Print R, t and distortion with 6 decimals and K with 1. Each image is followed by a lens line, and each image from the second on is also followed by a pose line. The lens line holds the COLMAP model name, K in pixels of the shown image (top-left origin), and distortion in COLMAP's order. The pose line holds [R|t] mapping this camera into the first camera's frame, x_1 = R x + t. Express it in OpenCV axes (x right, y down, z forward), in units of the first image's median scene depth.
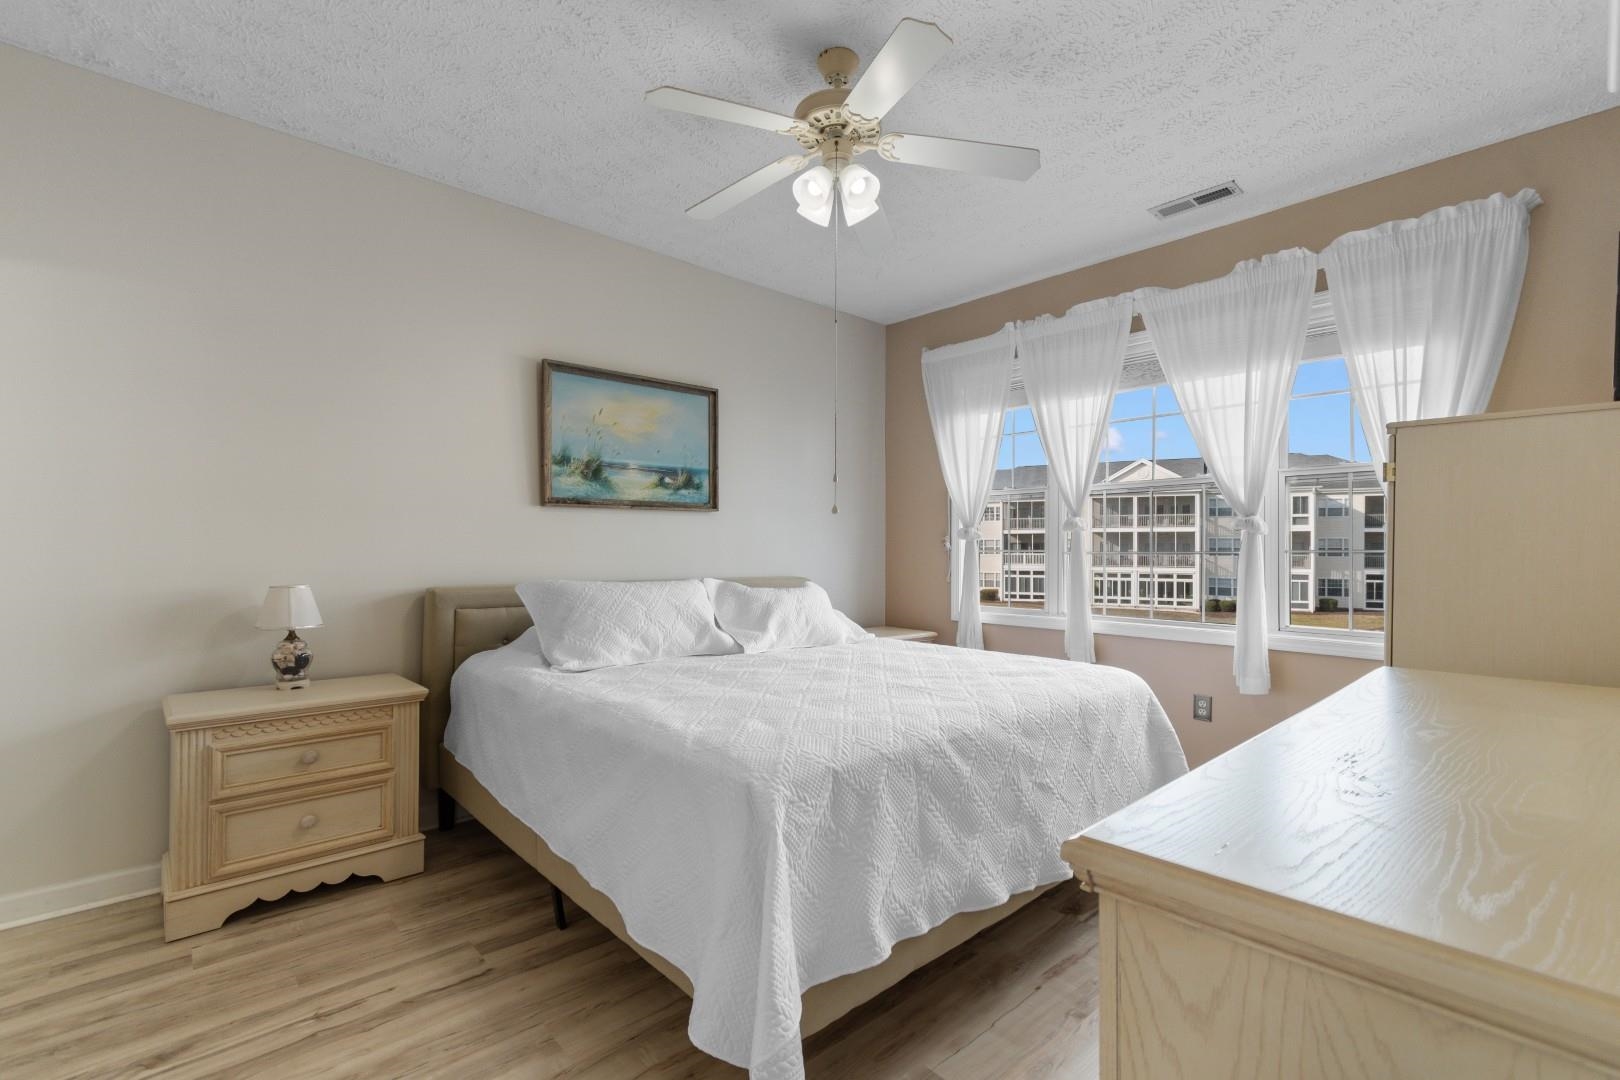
lens RADIAL K [[724.7, 0, 811.8], [0, 724.7, 549.6], [0, 0, 1]] dist [0.004469, 0.000016]
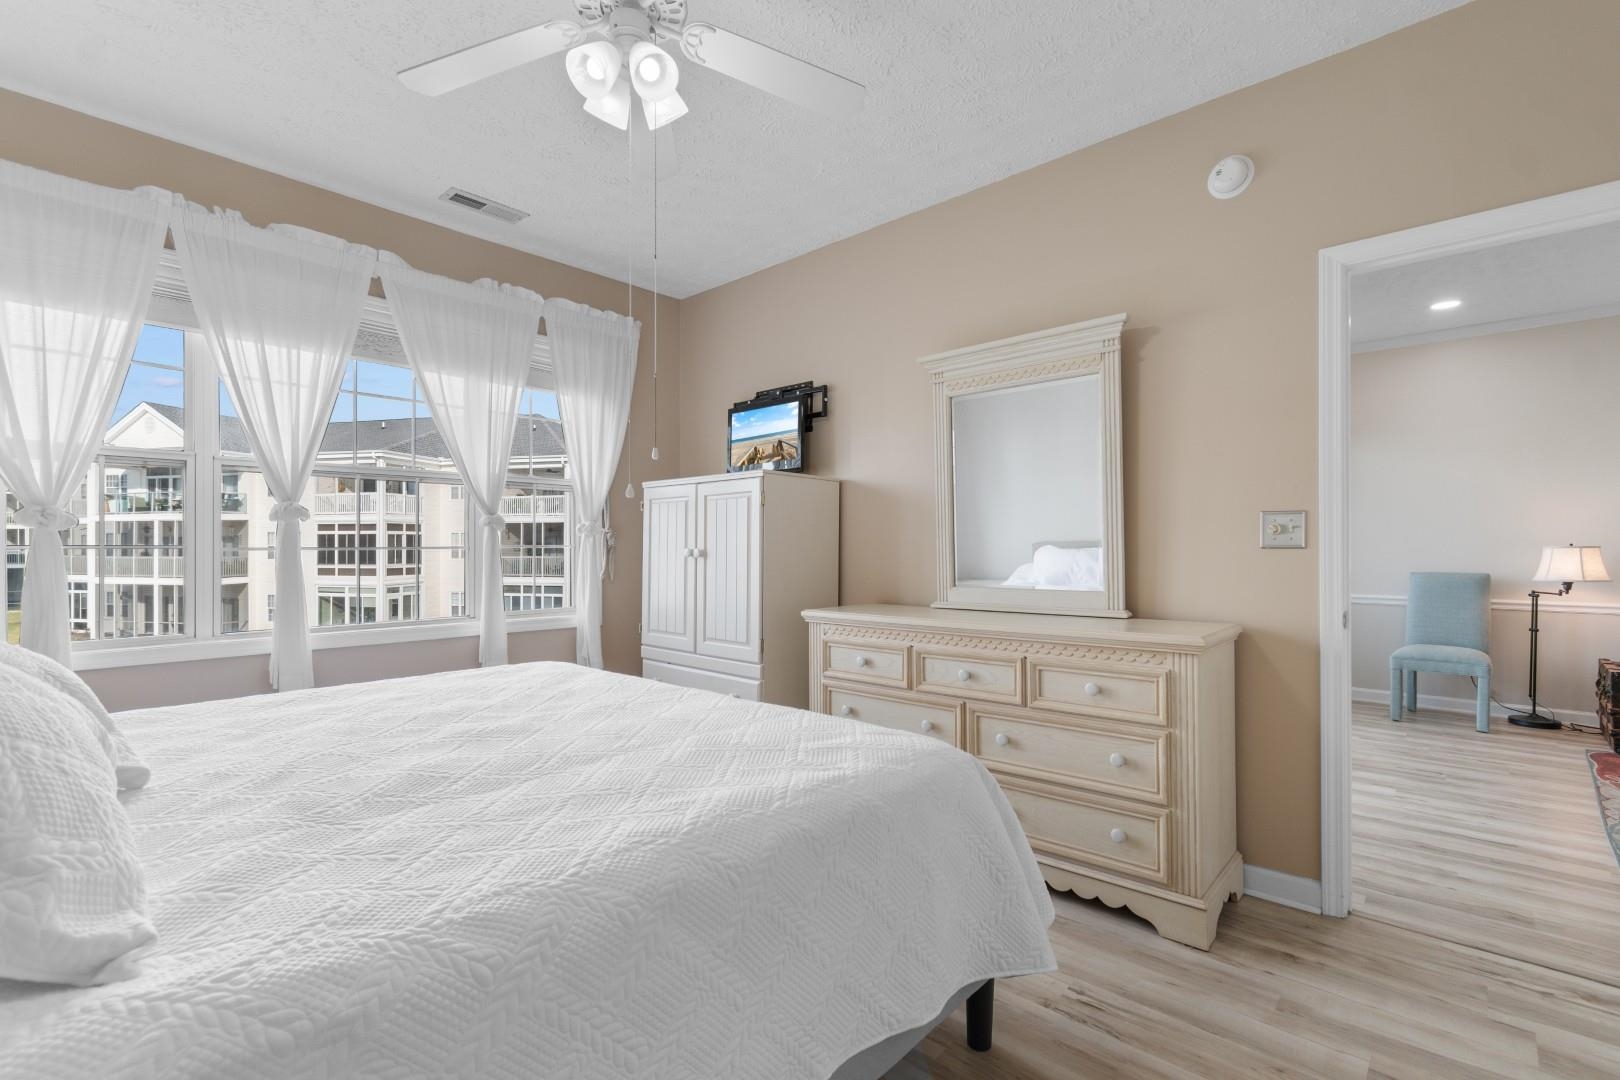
lens RADIAL K [[724.7, 0, 811.8], [0, 724.7, 549.6], [0, 0, 1]] dist [0.004469, 0.000016]
pose [[-0.094235, -0.005881, 0.995533, -0.511094], [0.001409, 0.999981, 0.006041, 0.001018], [-0.995549, 0.001972, -0.094225, 0.599218]]
